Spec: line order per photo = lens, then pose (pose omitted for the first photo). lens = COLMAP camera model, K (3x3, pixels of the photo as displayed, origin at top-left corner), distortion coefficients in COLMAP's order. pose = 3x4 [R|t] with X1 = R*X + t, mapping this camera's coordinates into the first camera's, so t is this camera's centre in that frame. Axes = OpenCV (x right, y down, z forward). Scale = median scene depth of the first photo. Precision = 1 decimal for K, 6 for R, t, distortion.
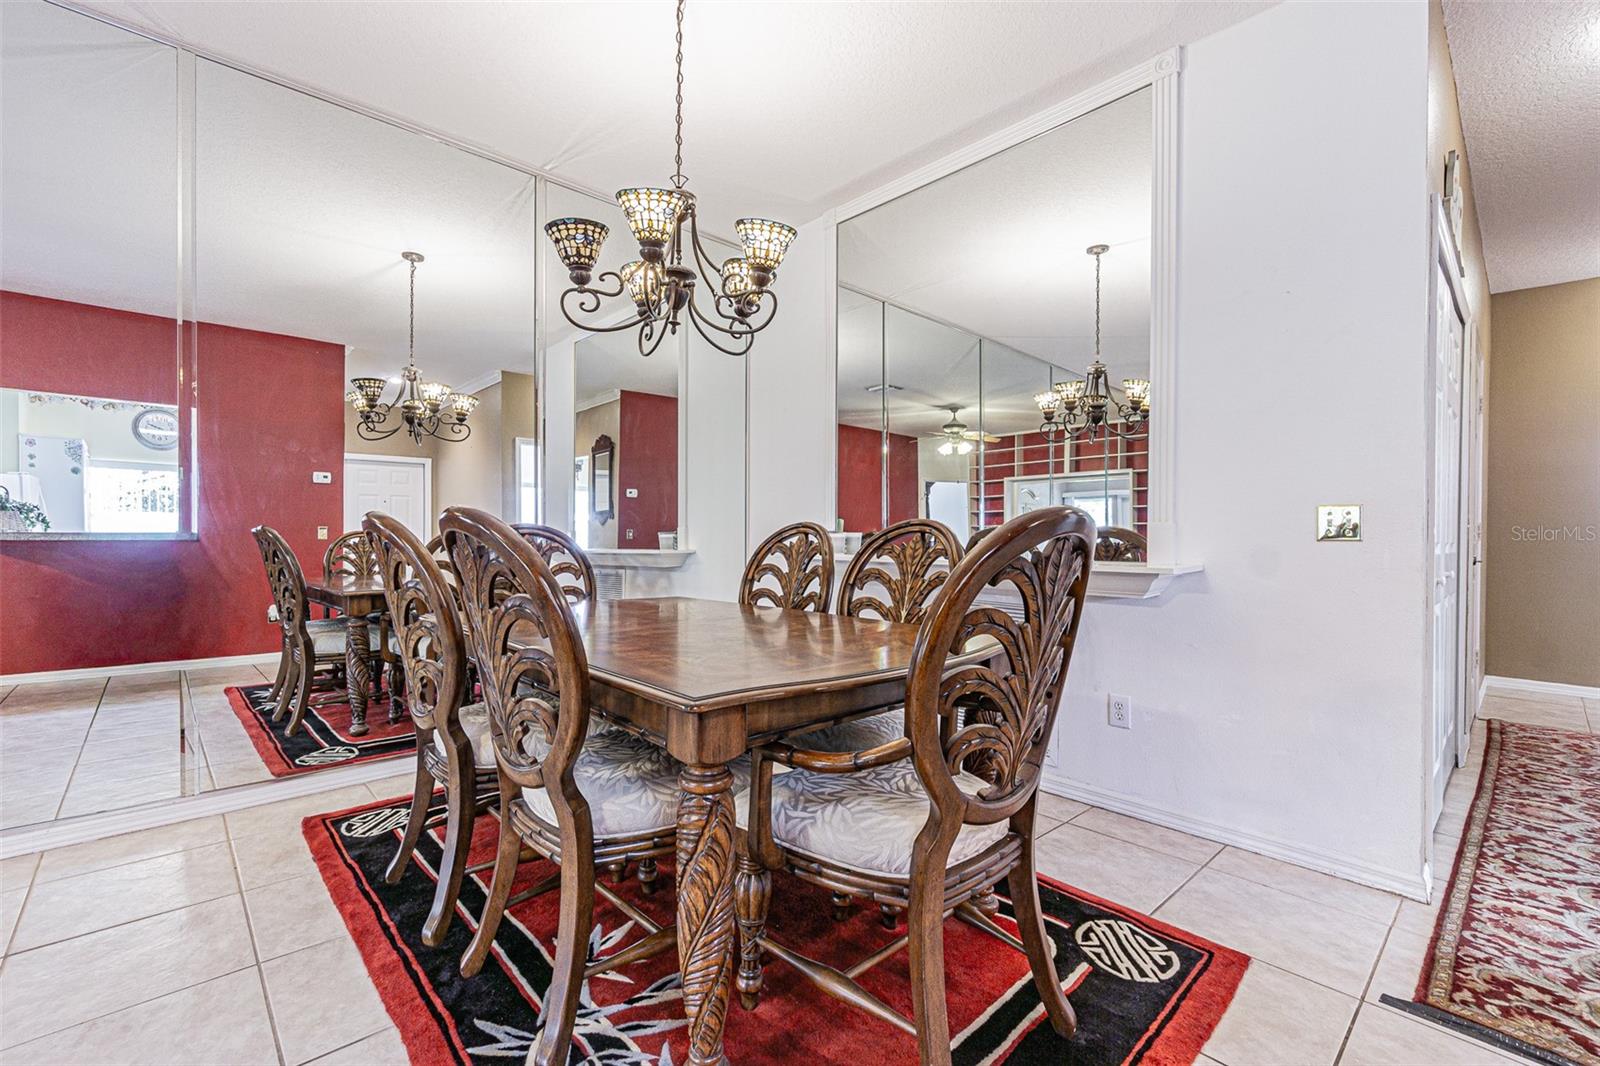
lens RADIAL K [[690.5, 0, 801.2], [0, 690.5, 530.6], [0, 0, 1]] dist [0.000873, 0.000093]
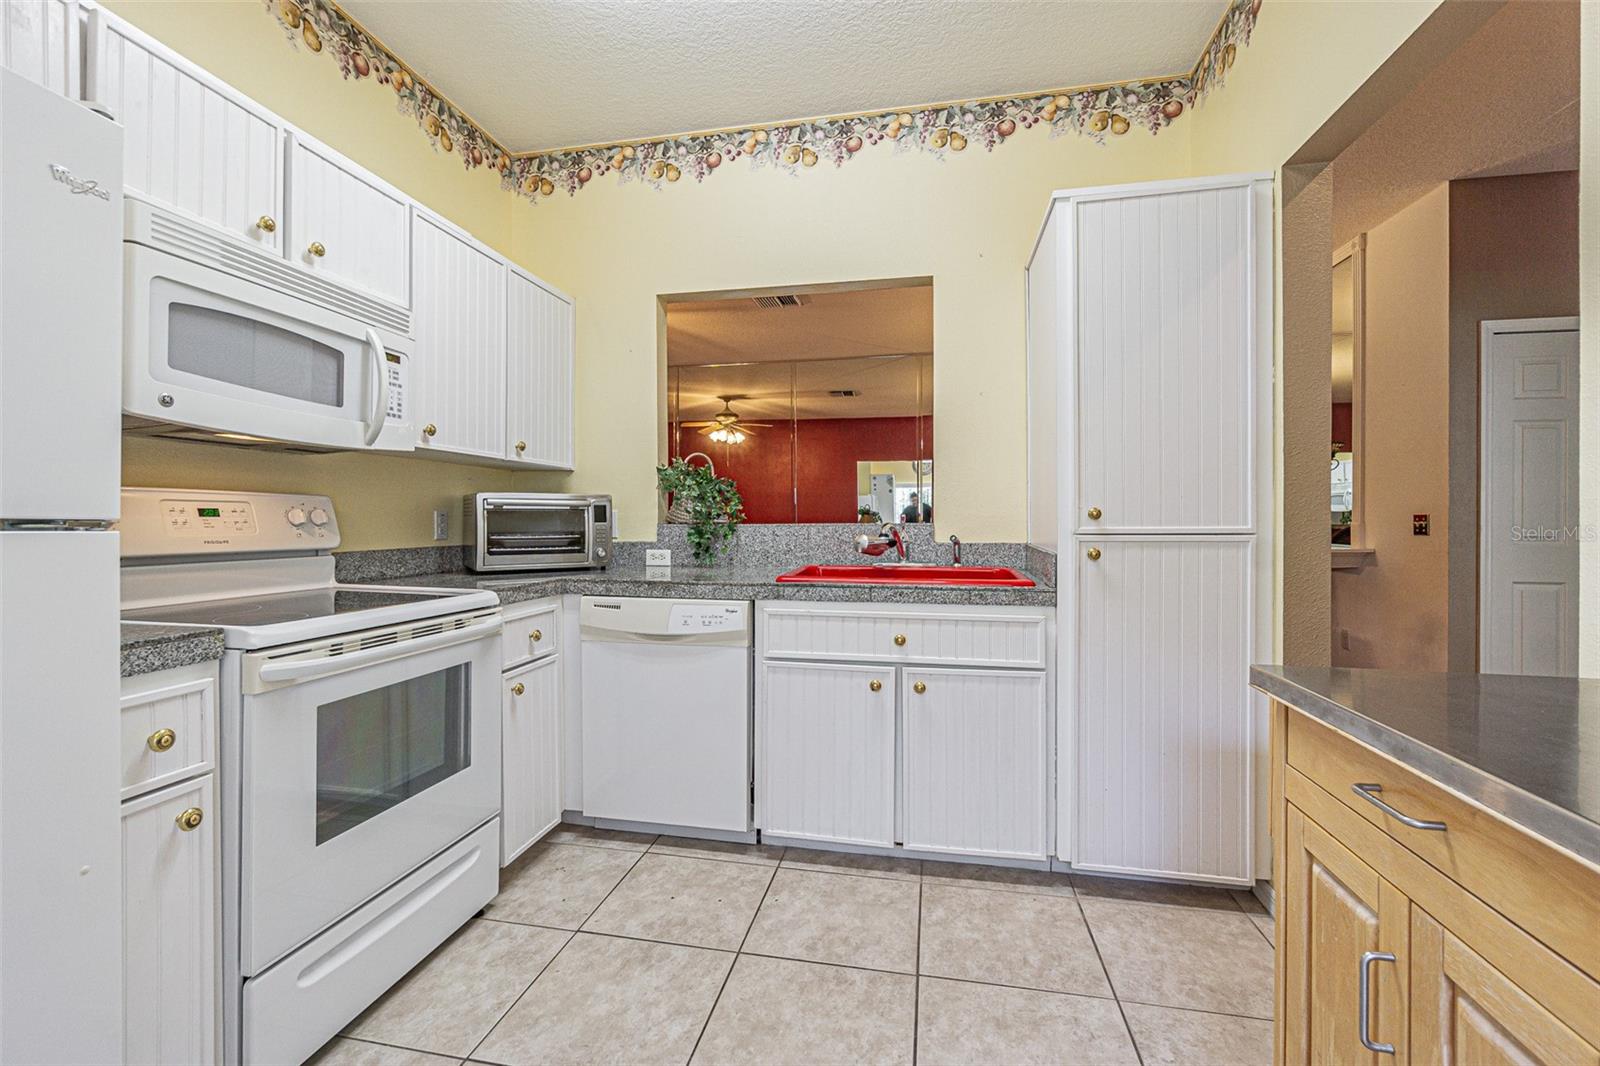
lens RADIAL K [[690.5, 0, 797.0], [0, 690.5, 523.8], [0, 0, 1]] dist [0.000873, 0.000093]
pose [[0.588199, 0.007353, -0.808683, 1.082630], [-0.008983, 0.999956, 0.002558, 0.000027], [0.808666, 0.005760, 0.588240, -1.051100]]
